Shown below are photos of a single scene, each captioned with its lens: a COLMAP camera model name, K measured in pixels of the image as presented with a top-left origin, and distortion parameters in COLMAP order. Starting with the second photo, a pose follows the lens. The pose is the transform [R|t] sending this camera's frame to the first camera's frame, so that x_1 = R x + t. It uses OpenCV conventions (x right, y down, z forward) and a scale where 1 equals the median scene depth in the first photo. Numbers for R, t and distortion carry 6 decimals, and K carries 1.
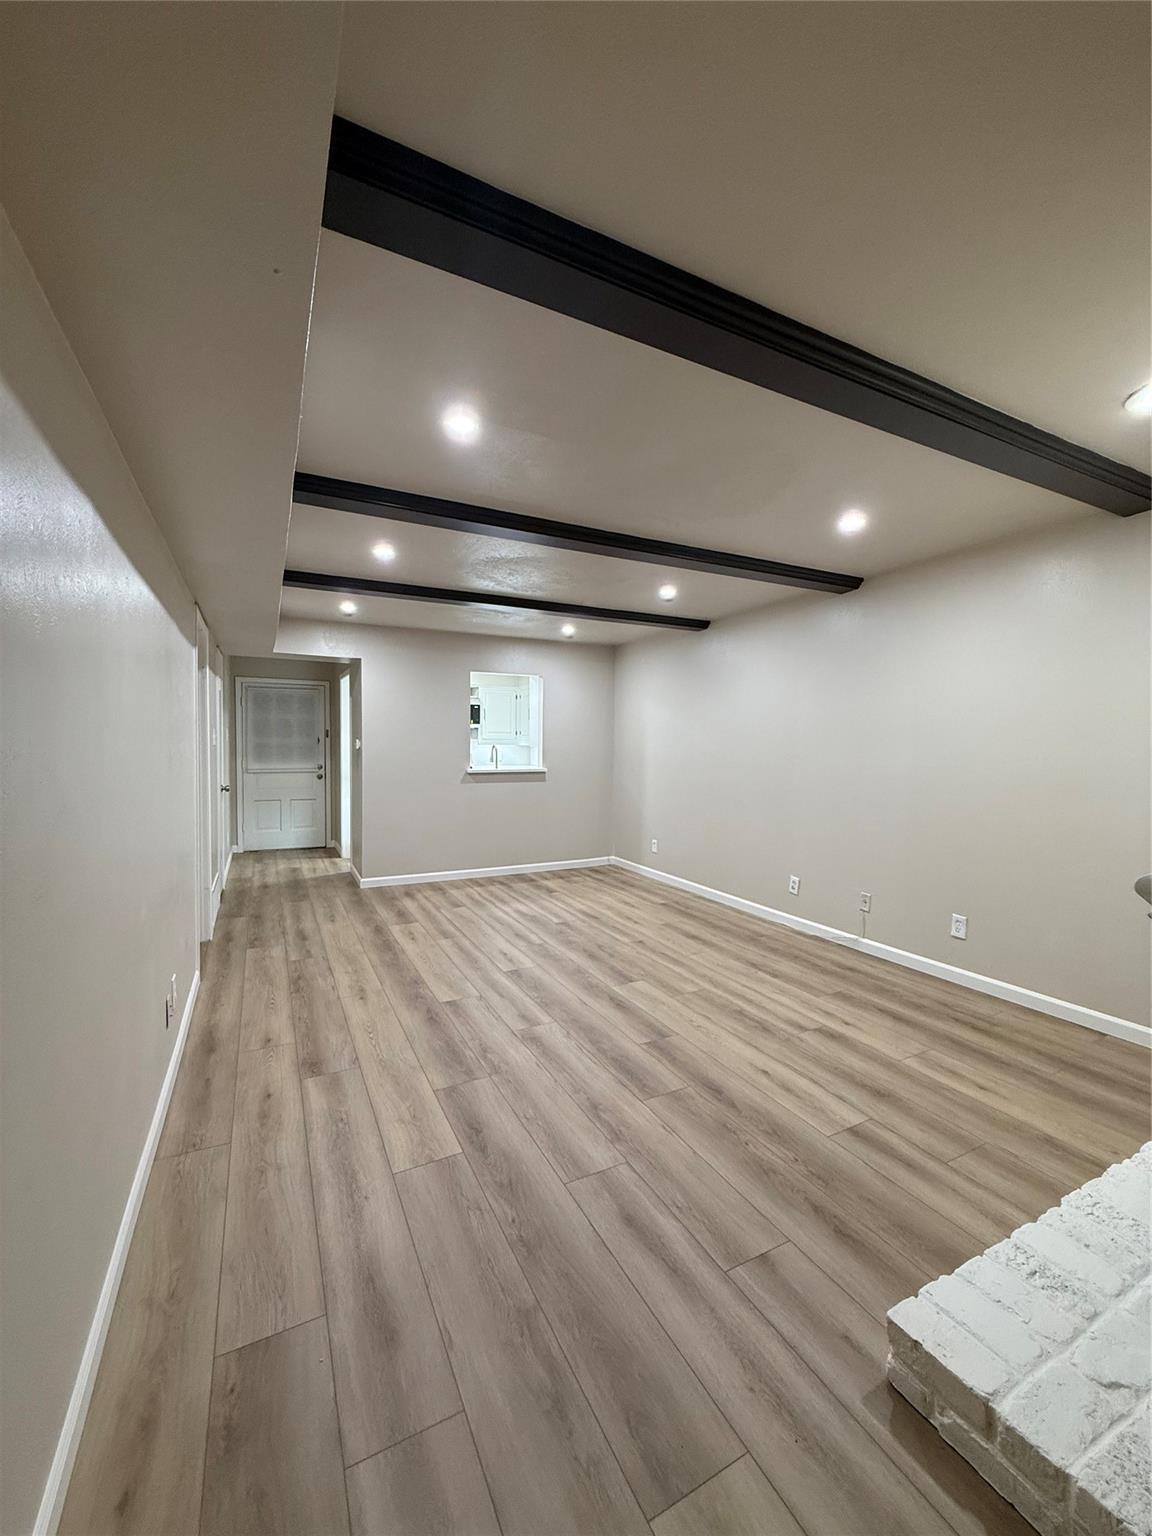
lens RADIAL K [[614.4, 0, 578.9], [0, 614.4, 762.9], [0, 0, 1]] dist [-0.000334, 0.000644]
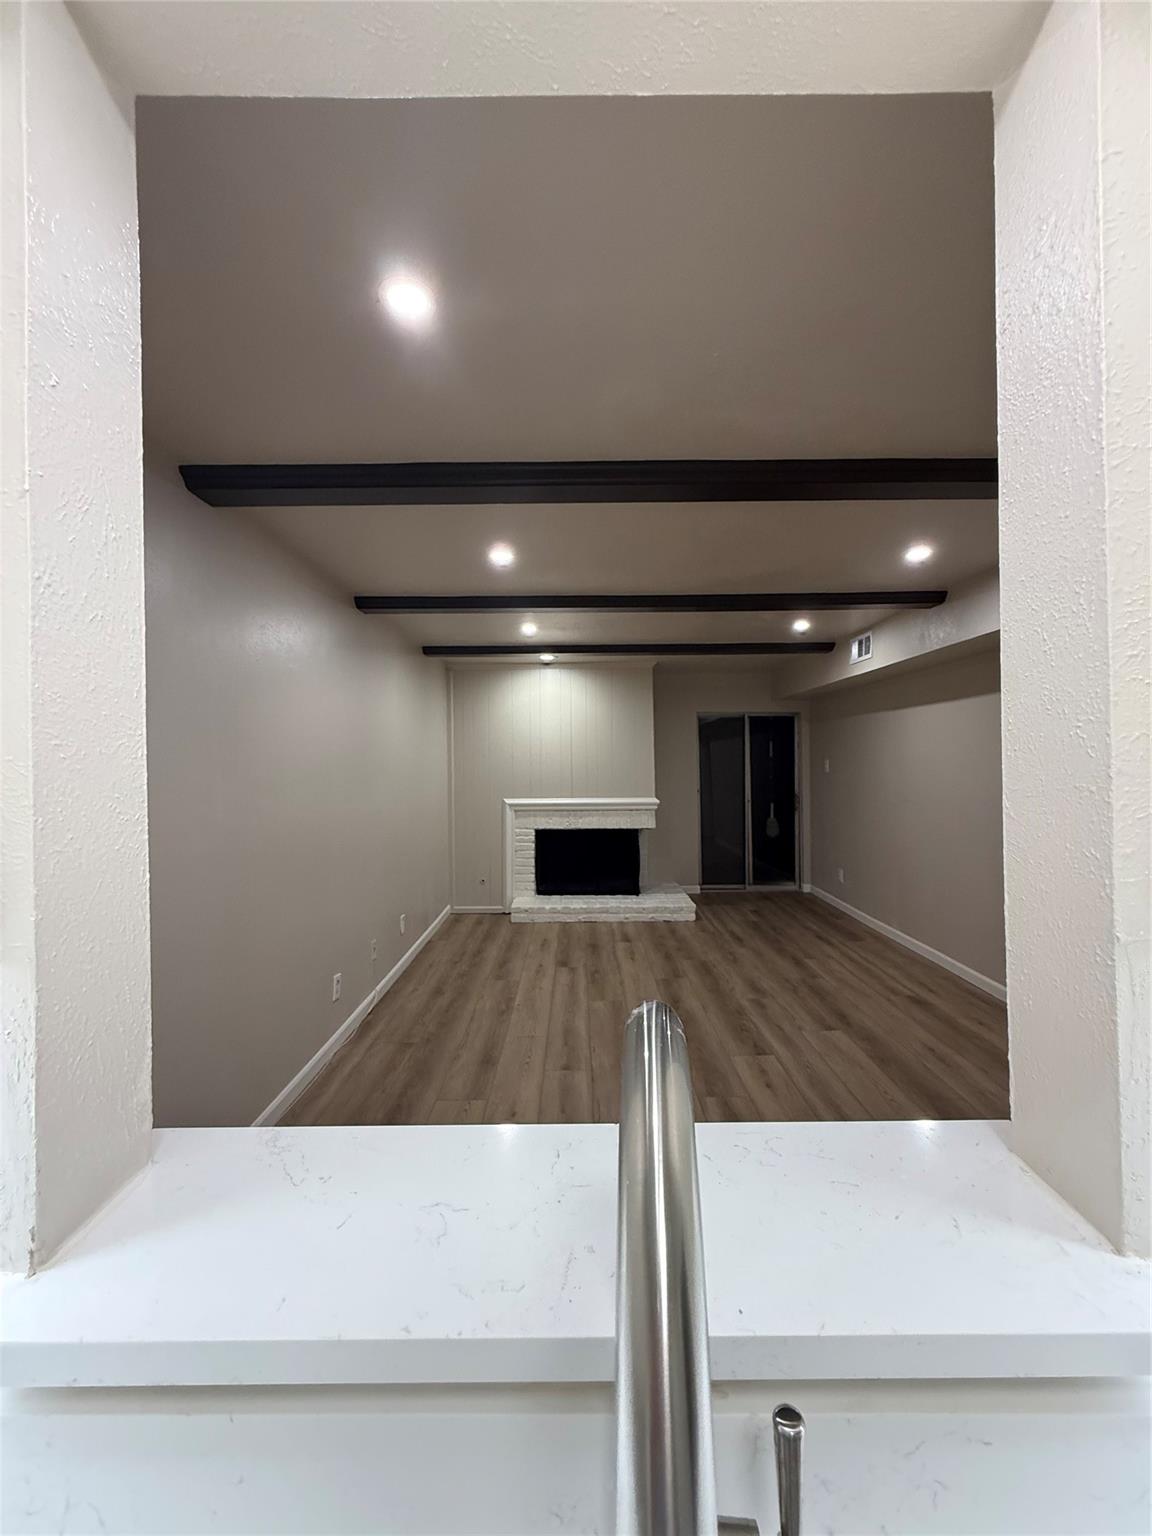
lens RADIAL K [[614.4, 0, 576.7], [0, 614.4, 766.0], [0, 0, 1]] dist [-0.000334, 0.000644]
pose [[-0.888454, 0.005316, 0.458934, -0.302226], [0.020259, 0.999413, 0.027644, -0.093546], [-0.458517, 0.033858, -0.888040, 2.072716]]
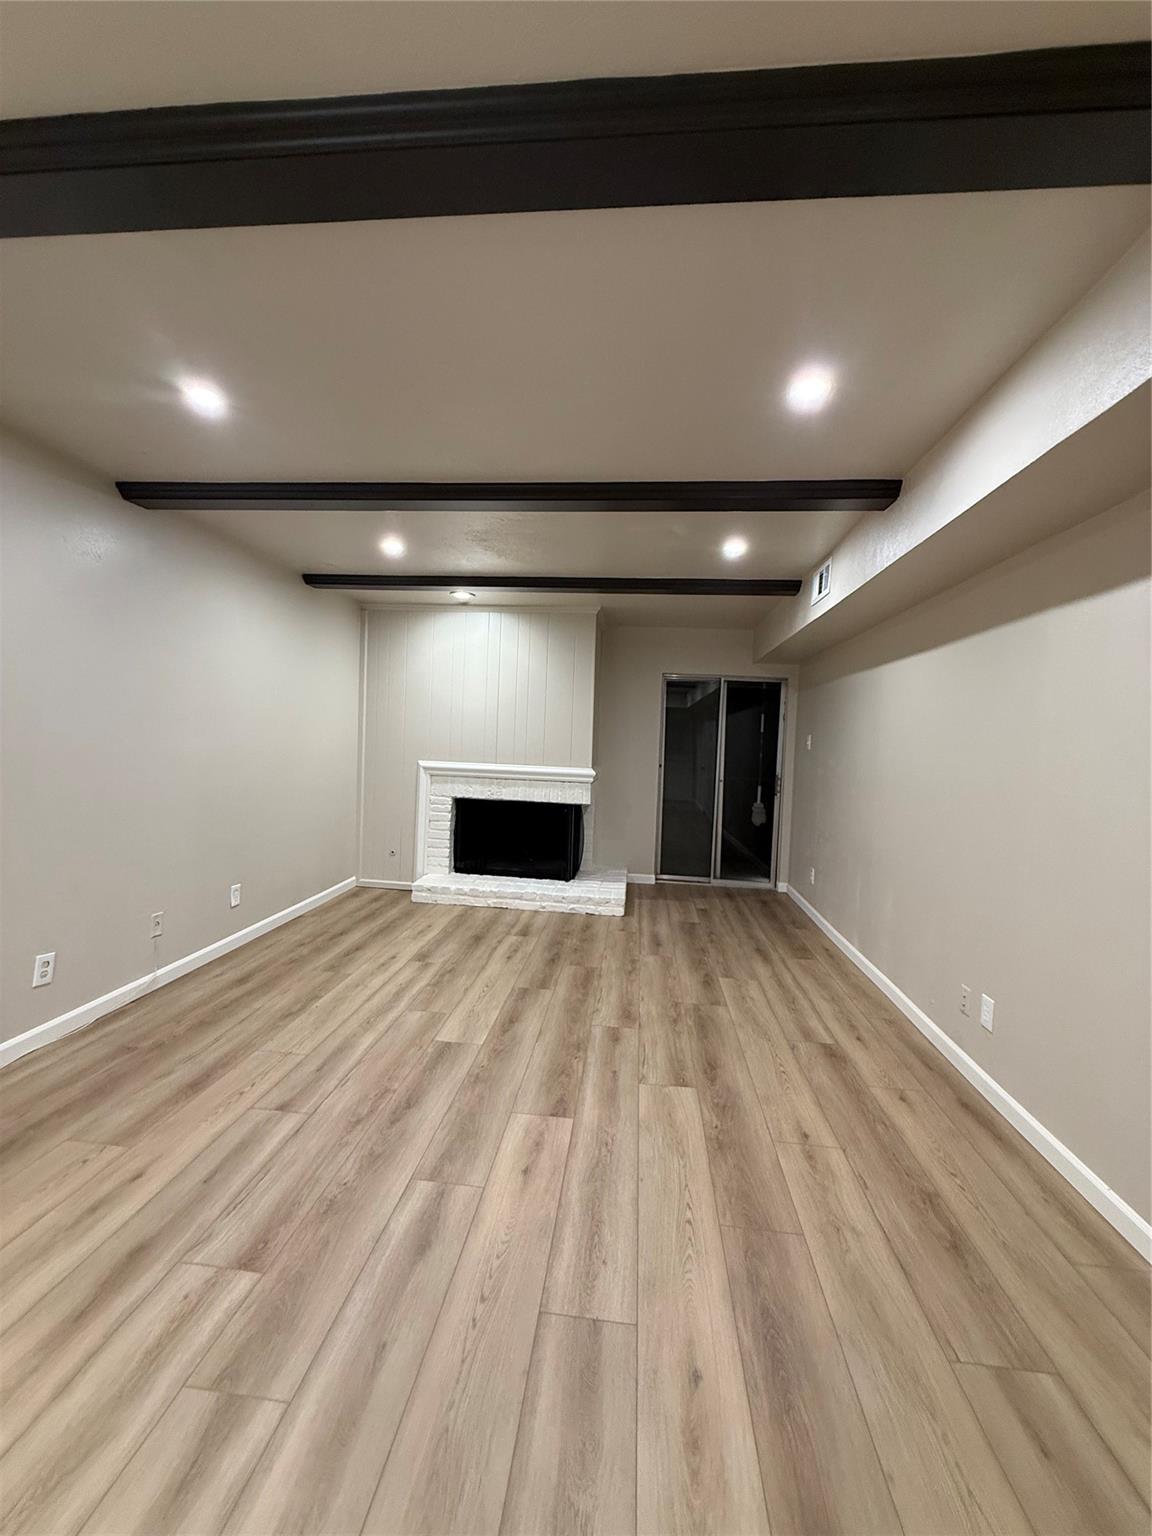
lens RADIAL K [[614.4, 0, 574.0], [0, 614.4, 763.7], [0, 0, 1]] dist [-0.000334, 0.000644]
pose [[-0.834073, -0.054990, 0.548907, -0.483534], [-0.026903, 0.997890, 0.059090, -0.046442], [-0.550998, 0.034518, -0.833792, 1.661788]]
